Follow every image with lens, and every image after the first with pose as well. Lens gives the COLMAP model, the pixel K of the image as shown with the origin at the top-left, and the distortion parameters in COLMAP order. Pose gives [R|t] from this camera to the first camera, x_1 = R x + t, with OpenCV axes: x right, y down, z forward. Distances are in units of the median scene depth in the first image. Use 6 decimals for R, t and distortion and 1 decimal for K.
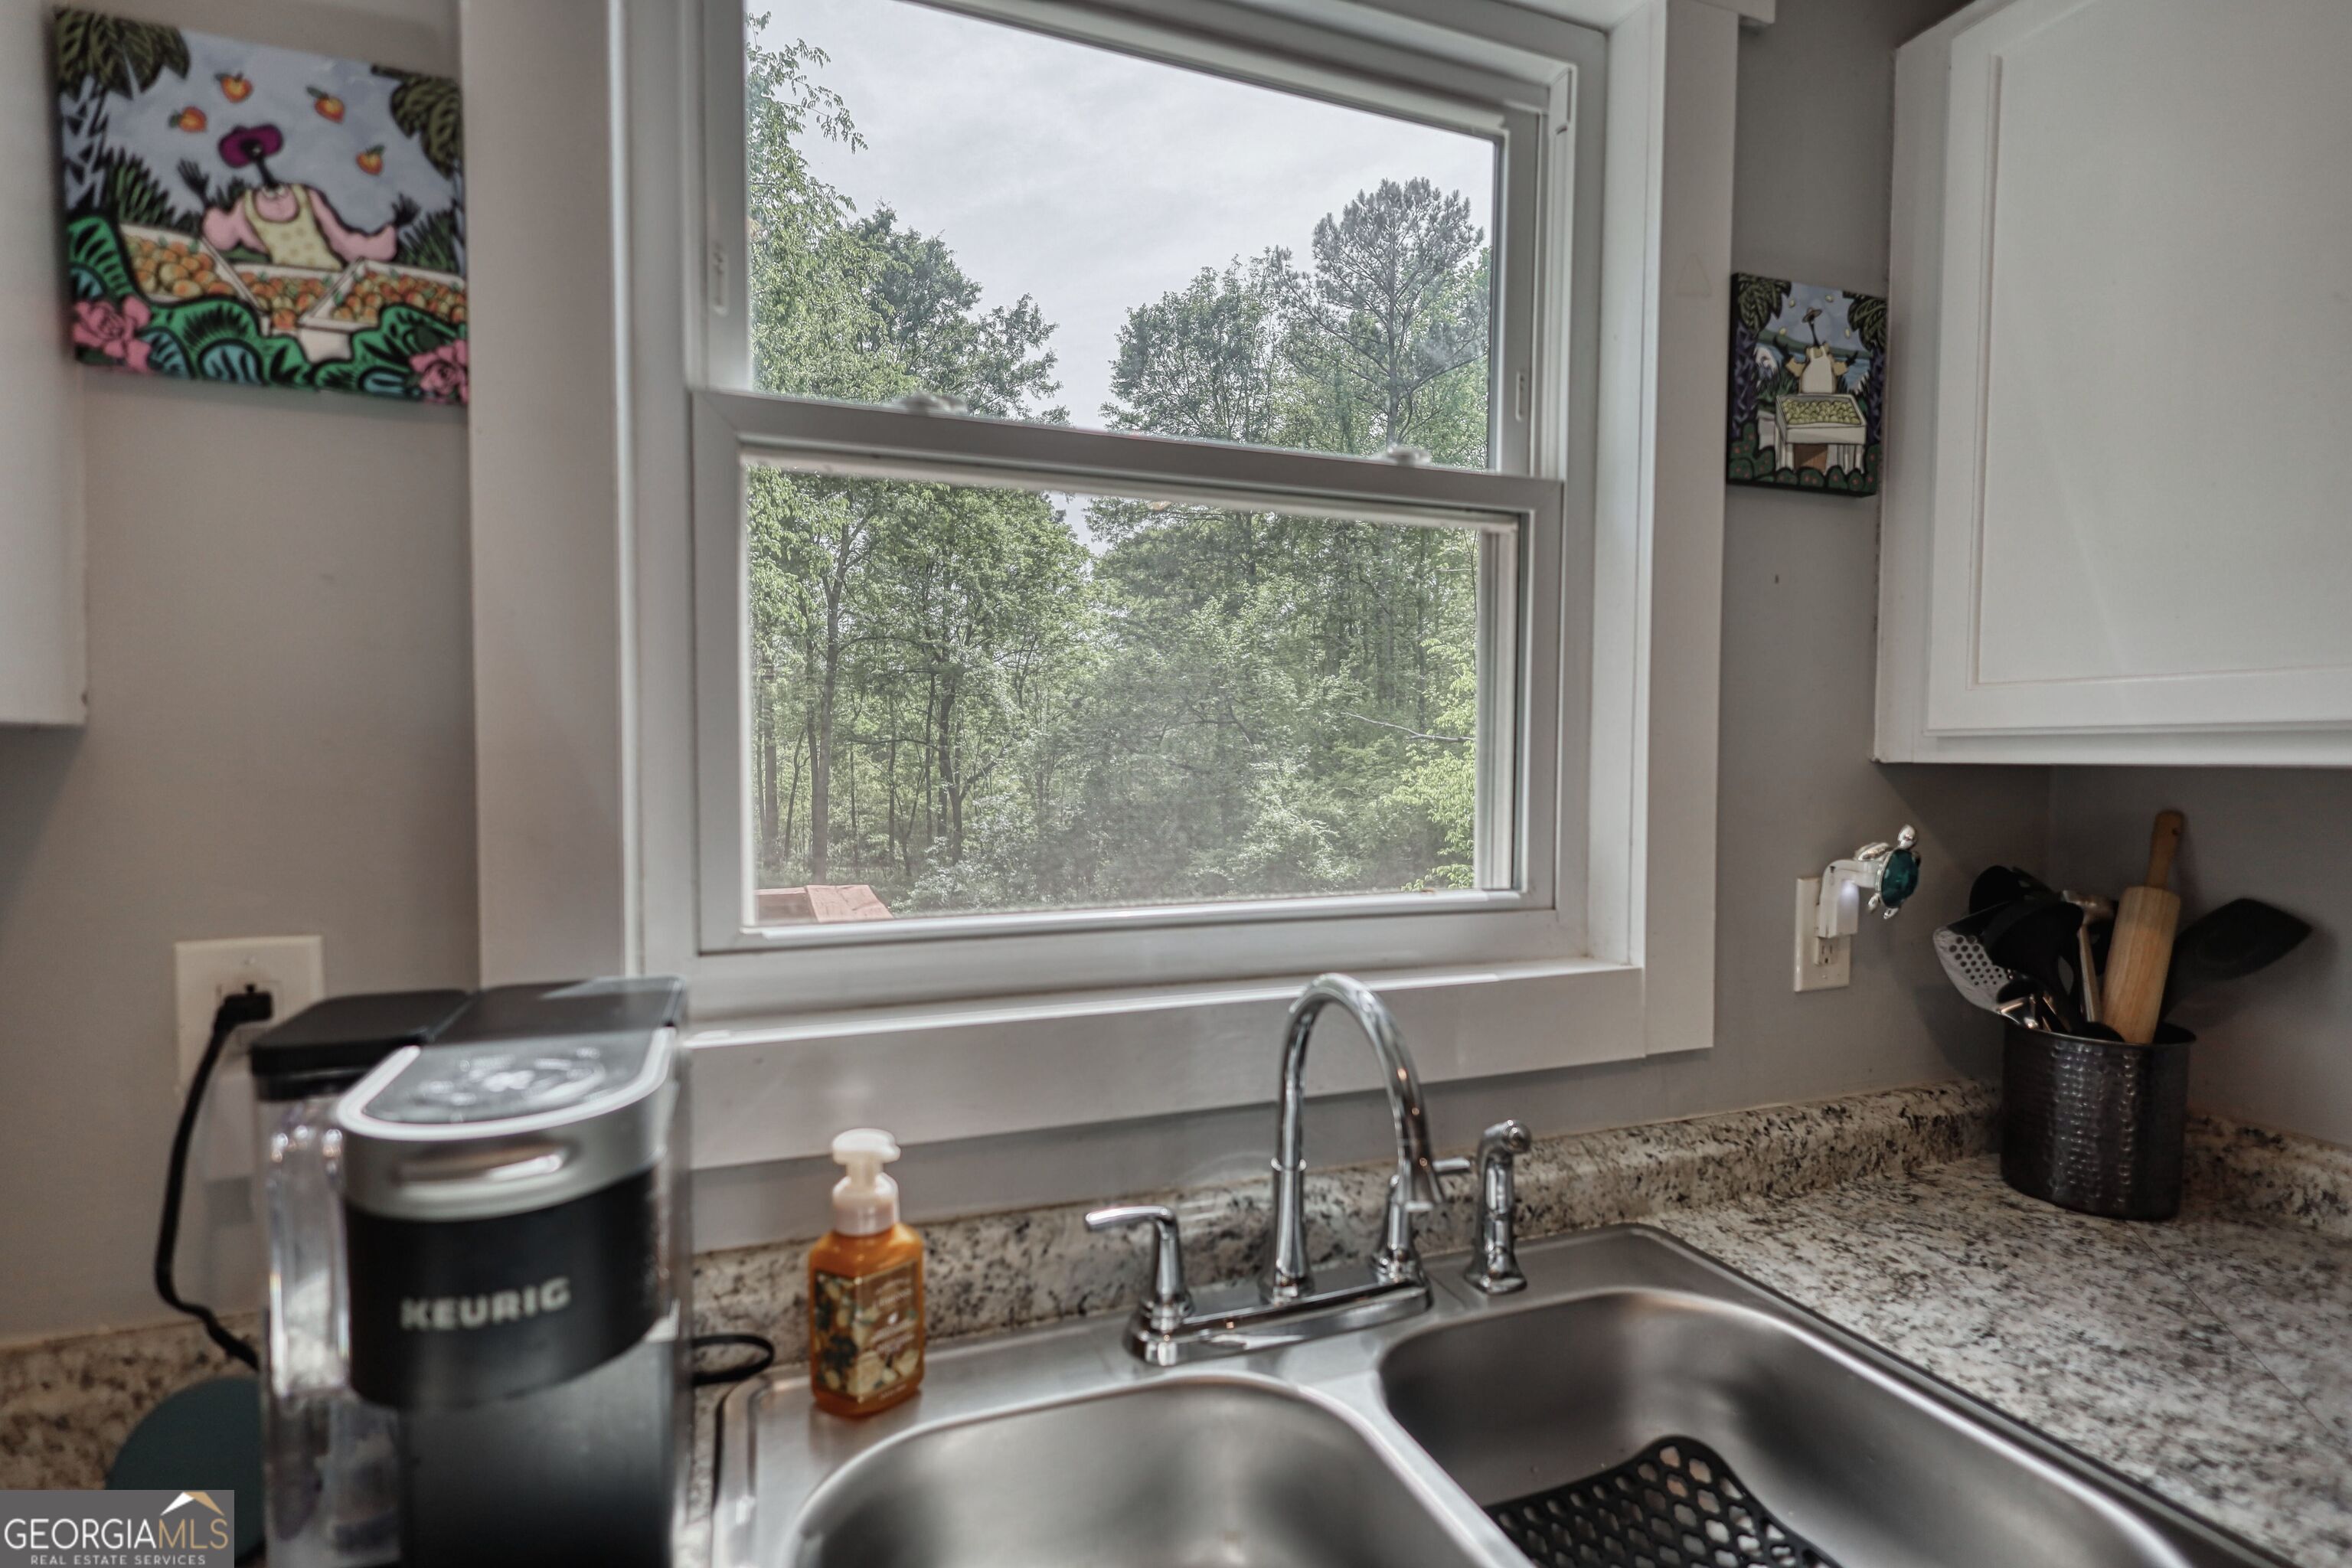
lens RADIAL K [[1092.3, 0, 1160.7], [0, 1092.3, 805.8], [0, 0, 1]] dist [0.000187, 0.000156]
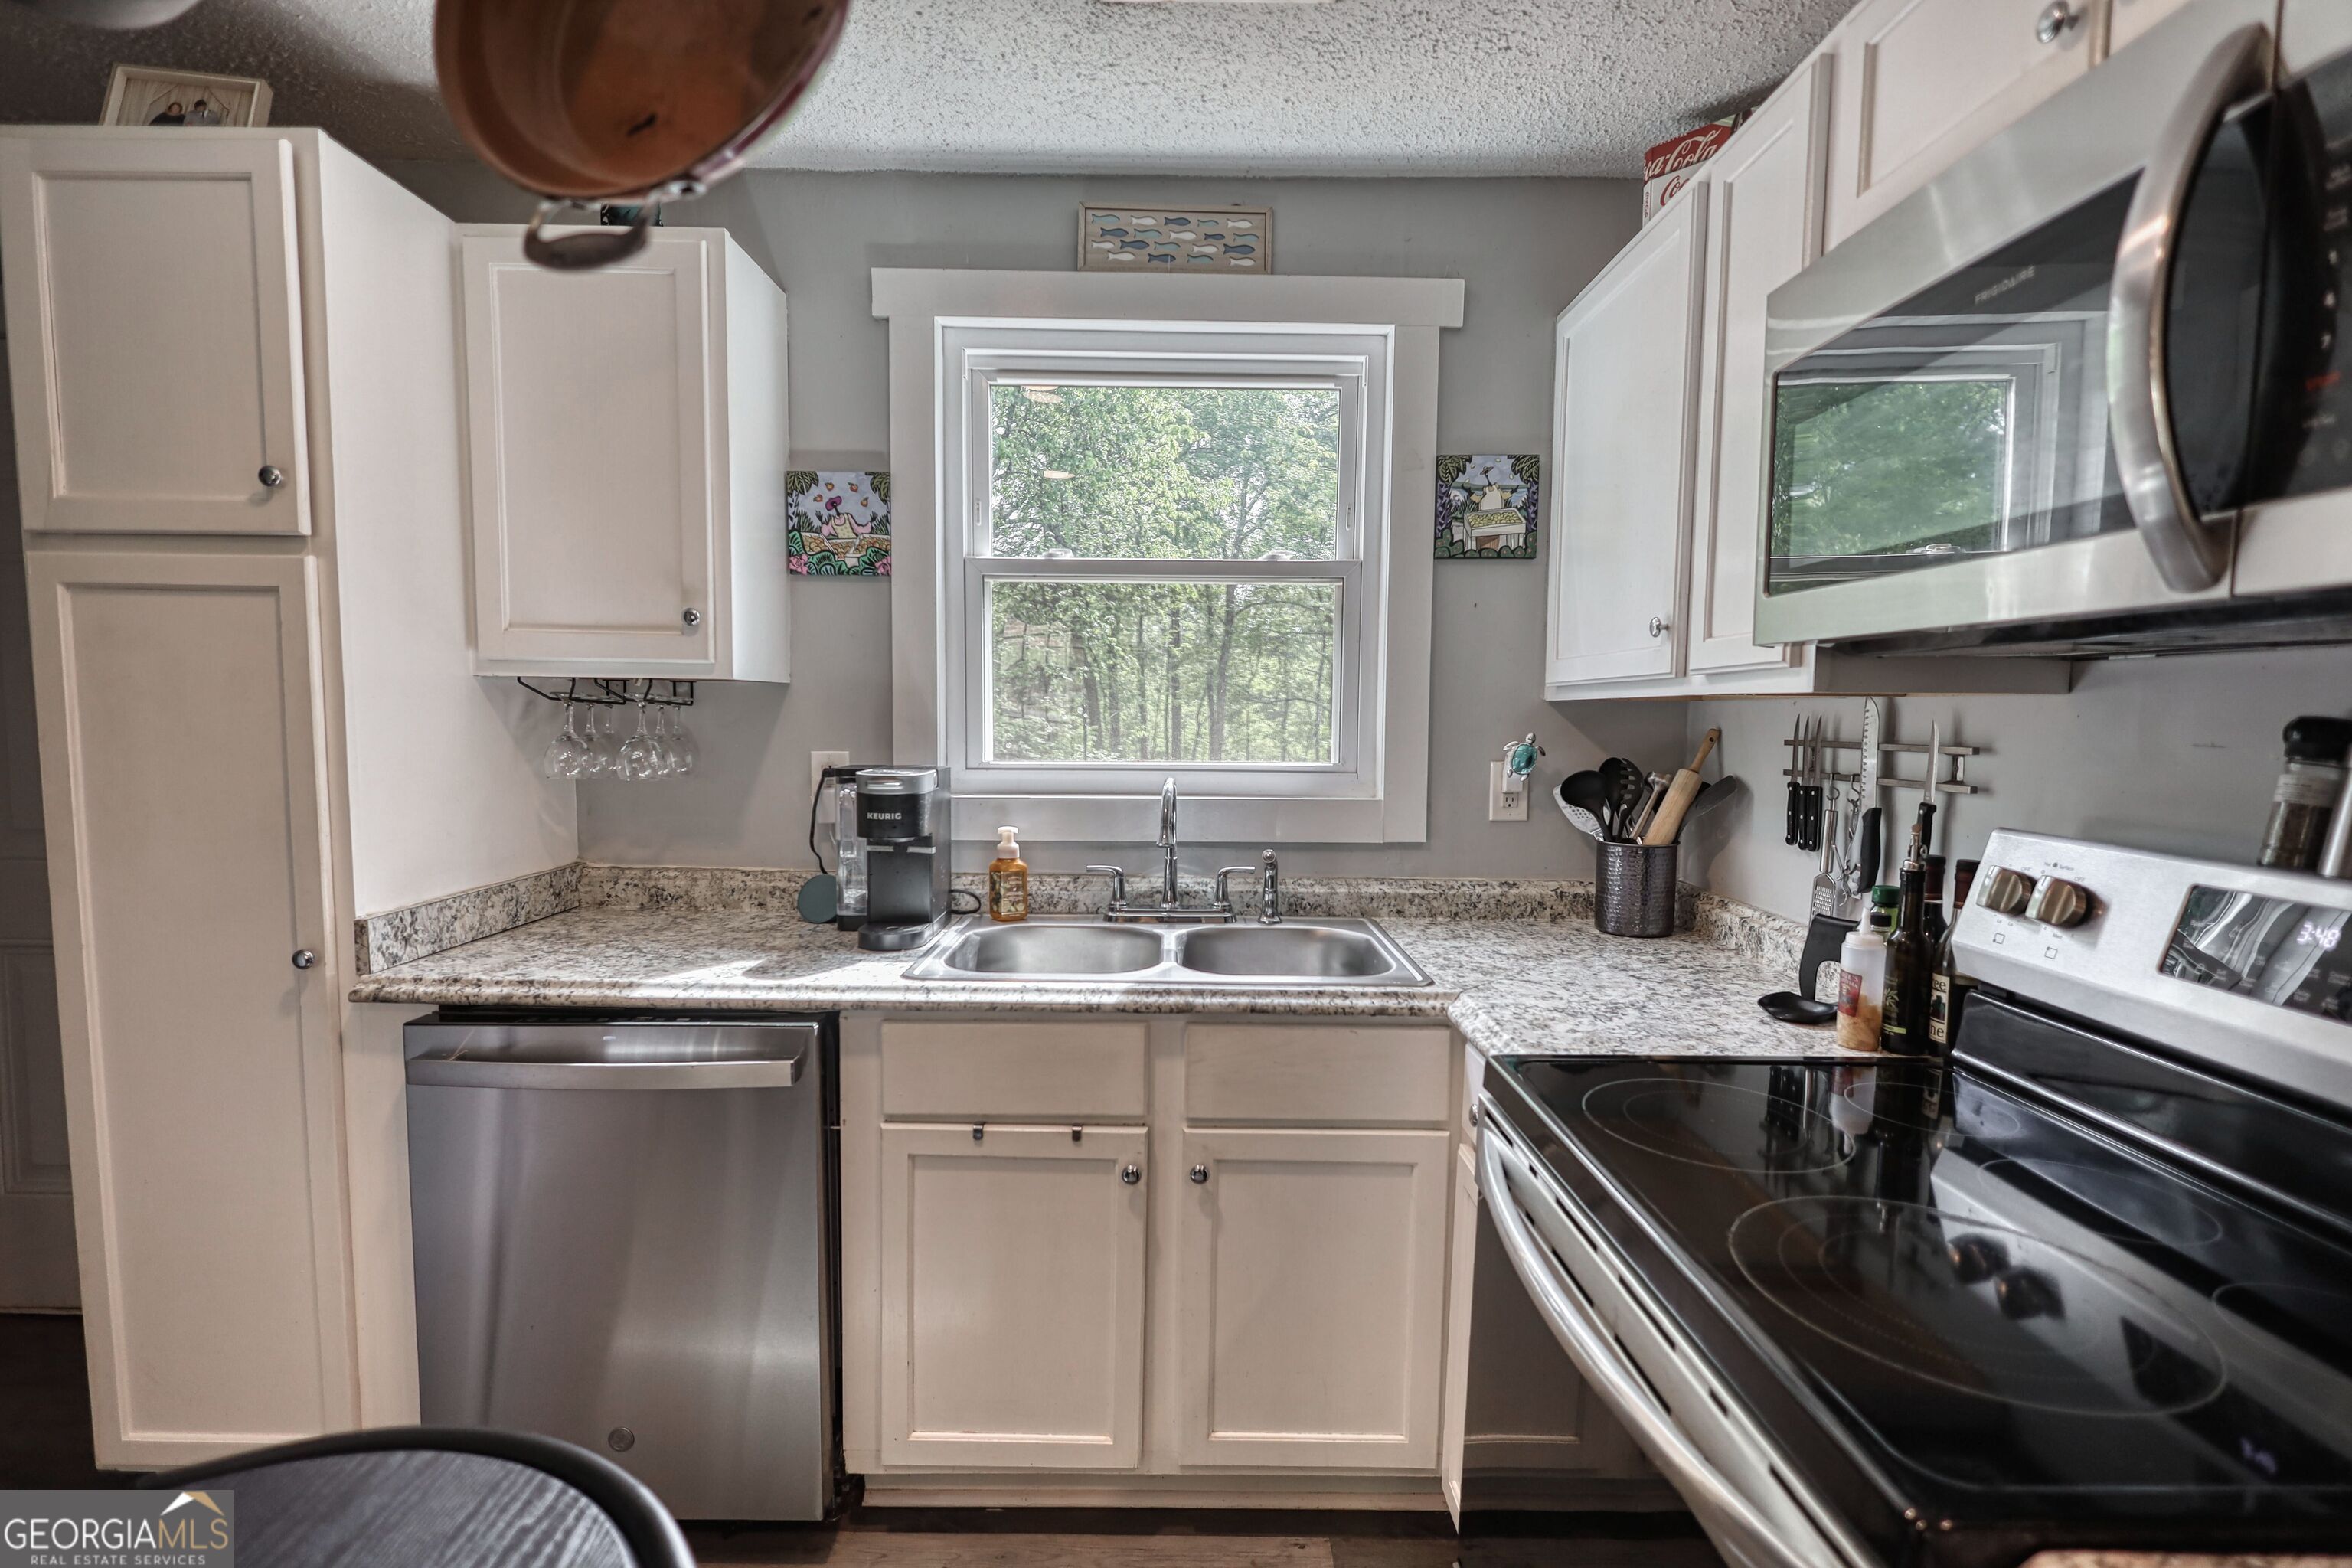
lens RADIAL K [[1096.8, 0, 1184.5], [0, 1096.8, 809.4], [0, 0, 1]] dist [-0.003467, -0.000192]
pose [[0.941495, 0.034855, -0.335220, 0.733178], [-0.021671, 0.998840, 0.042992, 0.080924], [0.336329, -0.033212, 0.941159, -1.005884]]
